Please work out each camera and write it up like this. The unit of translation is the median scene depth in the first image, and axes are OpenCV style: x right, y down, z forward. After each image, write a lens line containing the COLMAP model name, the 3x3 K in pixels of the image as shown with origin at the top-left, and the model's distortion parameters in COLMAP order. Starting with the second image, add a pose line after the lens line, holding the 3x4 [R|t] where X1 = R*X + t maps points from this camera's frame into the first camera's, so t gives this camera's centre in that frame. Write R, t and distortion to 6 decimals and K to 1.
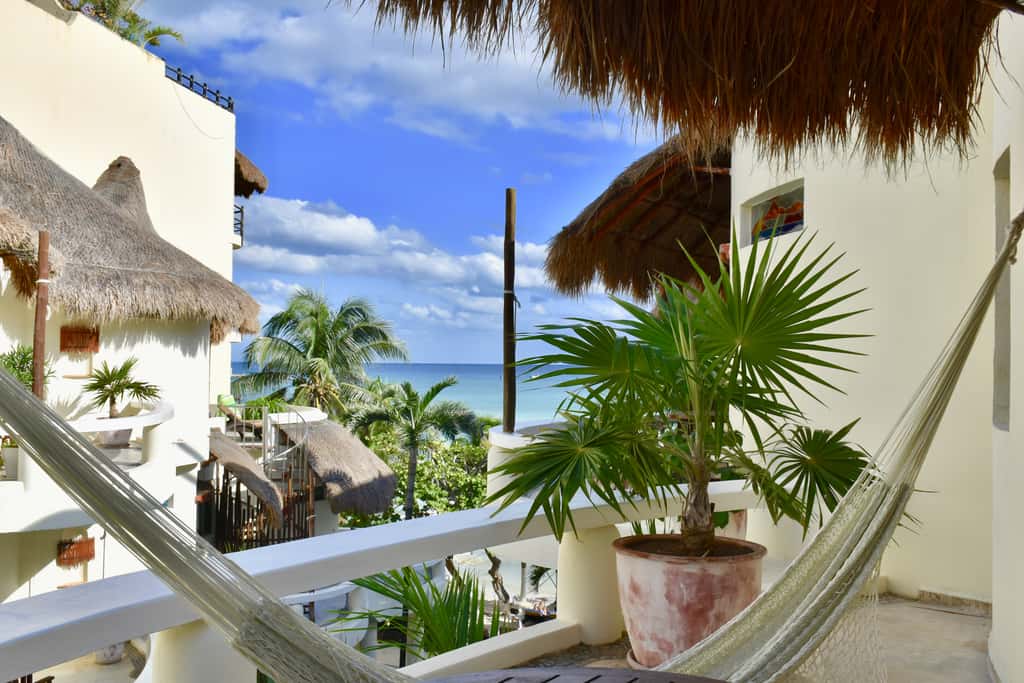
lens RADIAL K [[986.6, 0, 512.0], [0, 986.6, 341.5], [0, 0, 1]] dist [-0.003891, -0.002206]
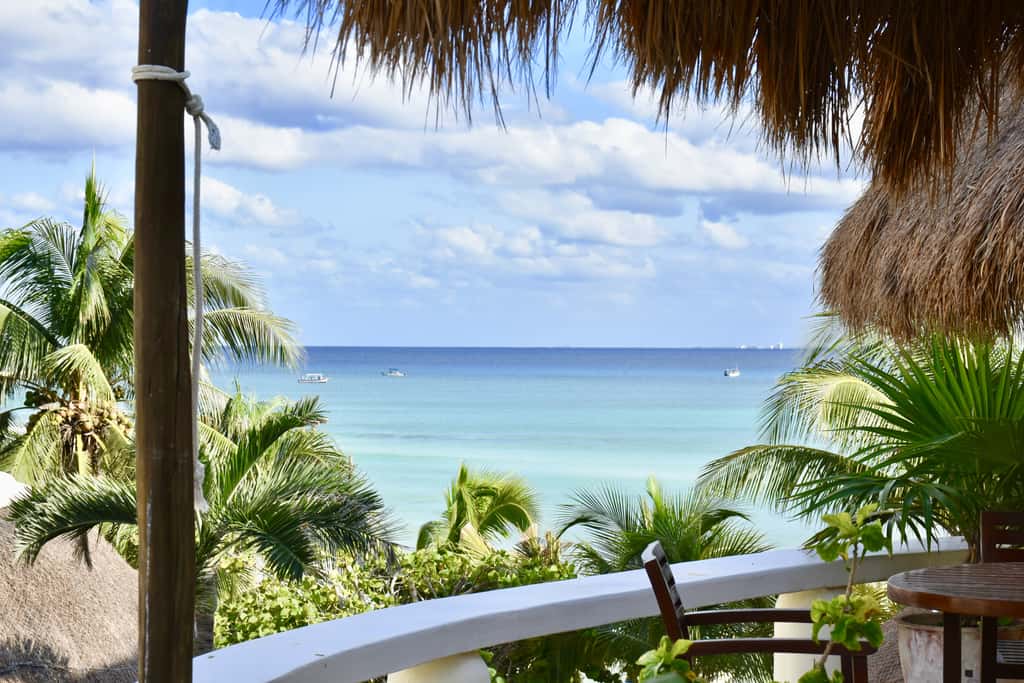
lens RADIAL K [[2009.8, 0, 512.0], [0, 2009.8, 341.5], [0, 0, 1]] dist [0.015793, -0.089520]
pose [[0.999407, -0.004507, -0.034132, 0.046860], [0.005180, 0.999793, 0.019674, 0.000137], [0.034036, -0.019839, 0.999224, 0.302567]]
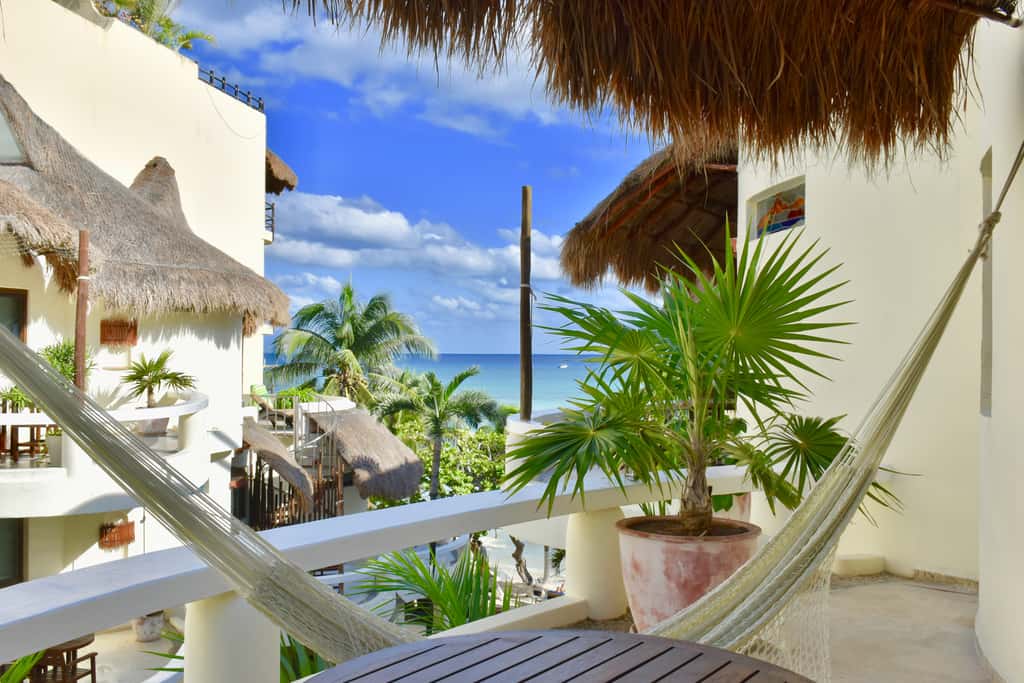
lens RADIAL K [[960.4, 0, 512.0], [0, 960.4, 341.5], [0, 0, 1]] dist [-0.004352, -0.003486]
pose [[0.999675, -0.004867, -0.025012, 0.004267], [0.005115, 0.999938, 0.009846, -0.000610], [0.024962, -0.009971, 0.999639, -0.008261]]
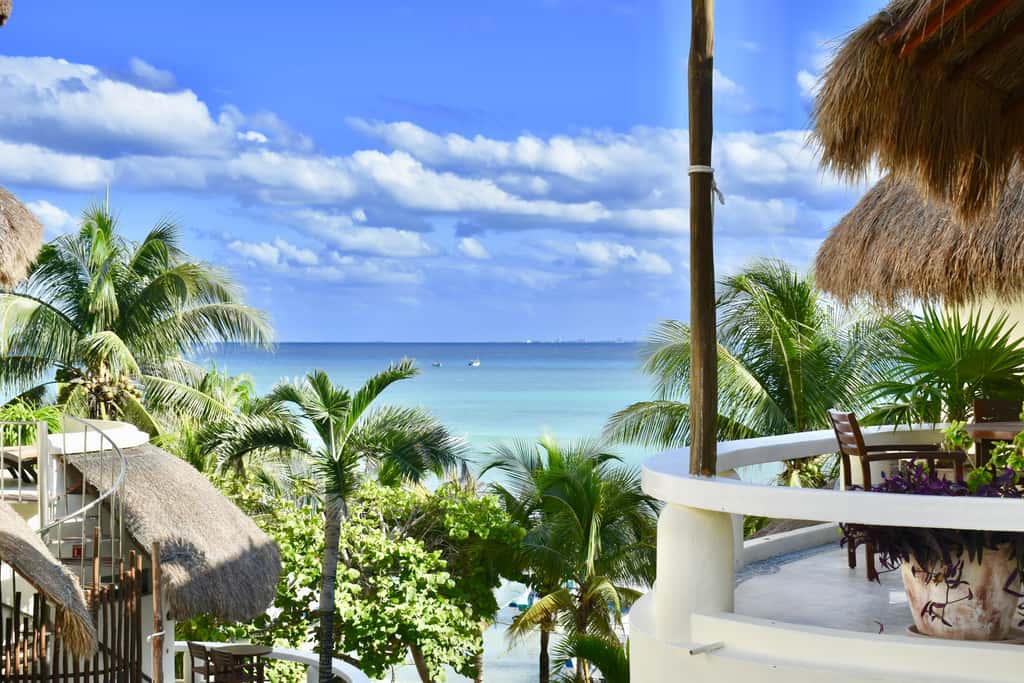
lens RADIAL K [[1679.3, 0, 512.0], [0, 1679.3, 341.5], [0, 0, 1]] dist [-0.031713, -0.048750]
pose [[0.997586, -0.008161, 0.068965, -0.077665], [0.006561, 0.999705, 0.023387, 0.005933], [-0.069135, -0.022878, 0.997345, 0.121944]]
